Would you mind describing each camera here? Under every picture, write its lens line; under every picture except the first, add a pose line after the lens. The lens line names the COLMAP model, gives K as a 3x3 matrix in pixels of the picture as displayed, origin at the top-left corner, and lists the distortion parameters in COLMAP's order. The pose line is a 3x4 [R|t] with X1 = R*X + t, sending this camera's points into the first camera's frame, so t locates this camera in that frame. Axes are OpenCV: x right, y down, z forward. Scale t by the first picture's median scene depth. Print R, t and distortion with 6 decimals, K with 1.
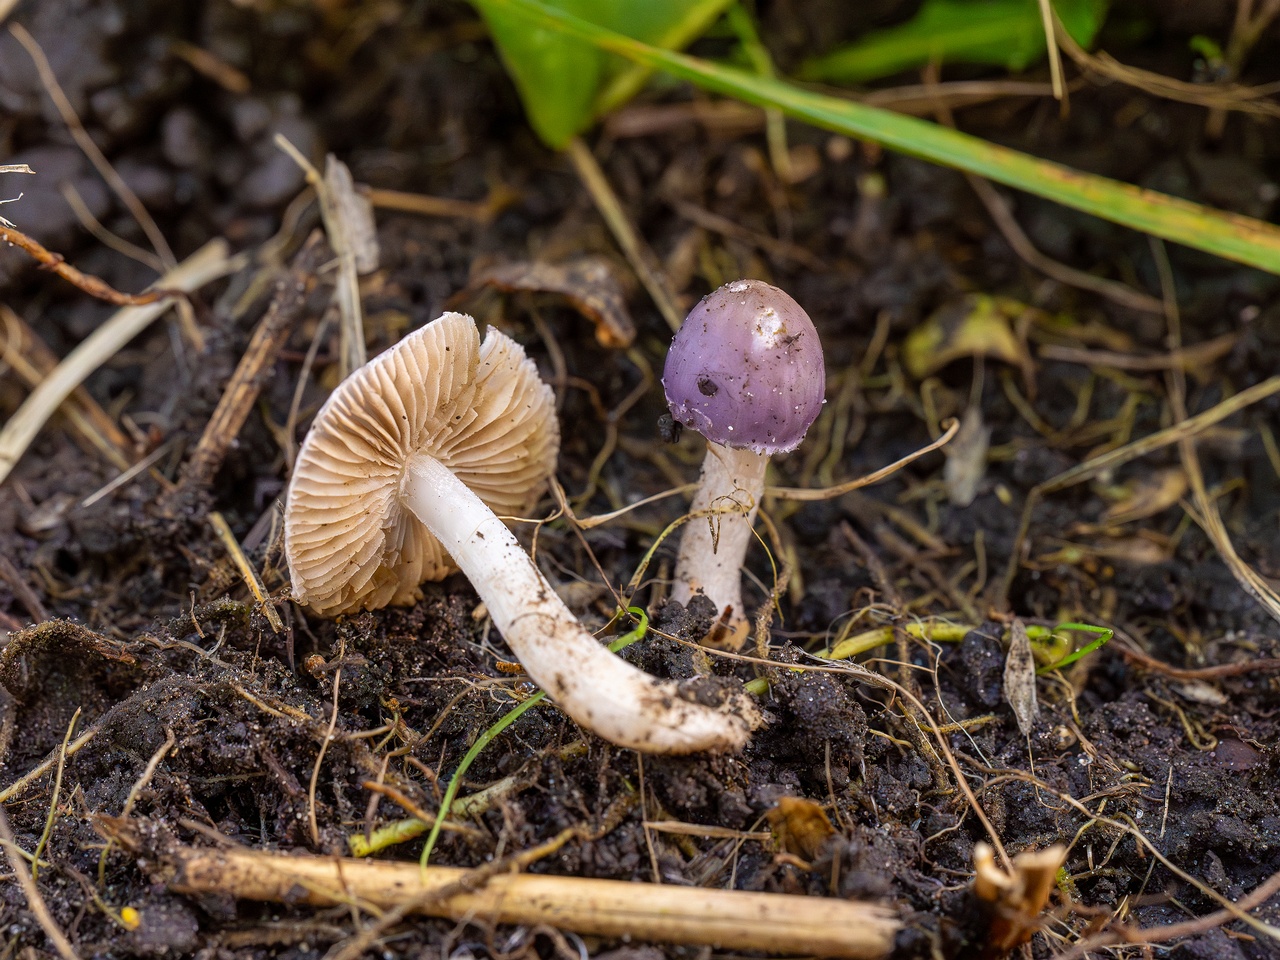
lens RADIAL K [[2162.2, 0, 663.3], [0, 2162.2, 479.0], [0, 0, 1]] dist [-0.001271, -0.134759]
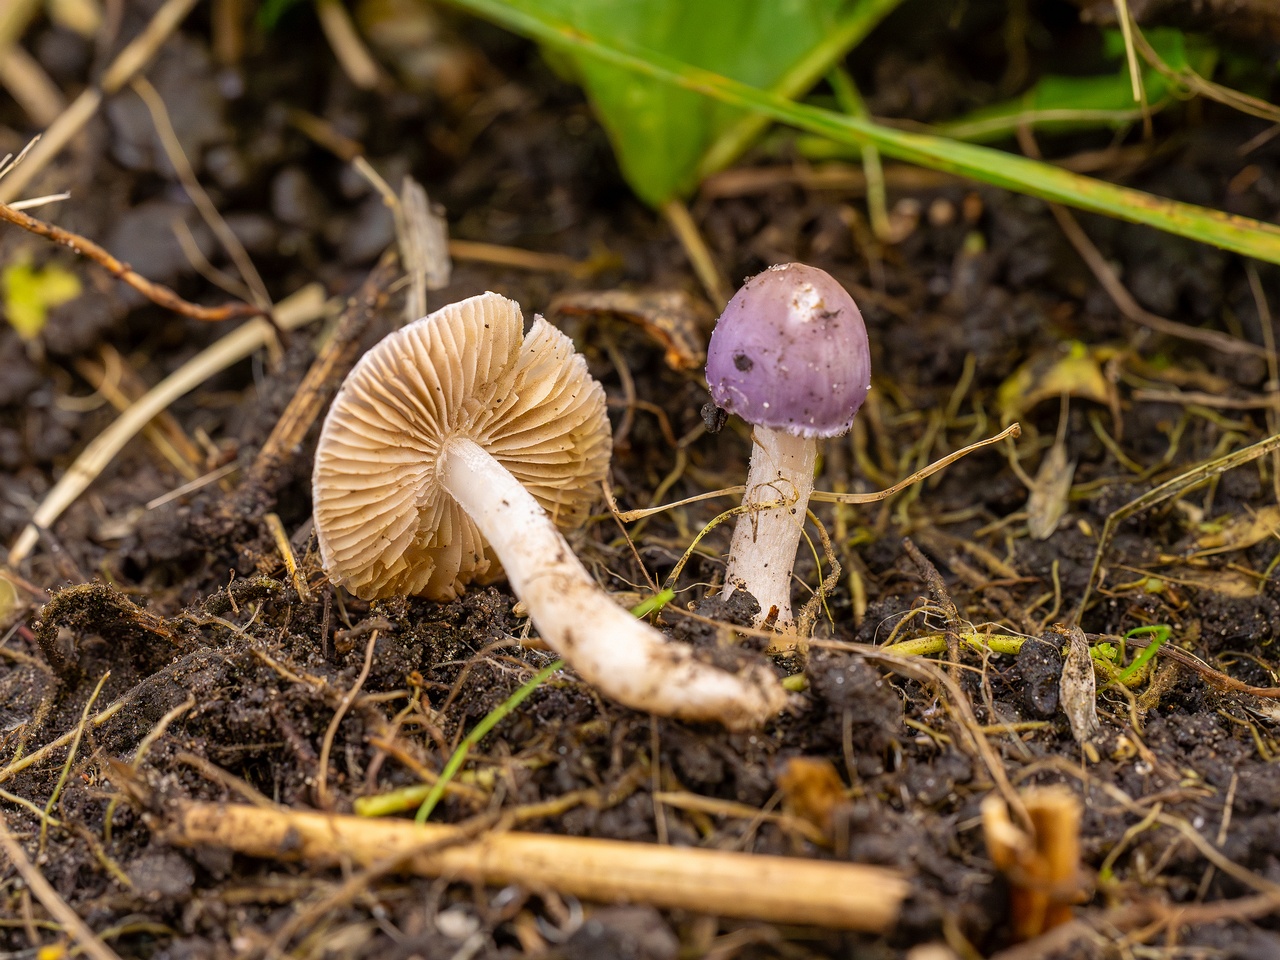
lens RADIAL K [[2186.2, 0, 671.8], [0, 2186.2, 481.3], [0, 0, 1]] dist [-0.025900, 0.060016]
pose [[0.992060, 0.012516, -0.125143, 0.108414], [-0.030967, 0.988710, -0.146606, 0.150705], [0.121895, 0.149317, 0.981247, 0.028089]]
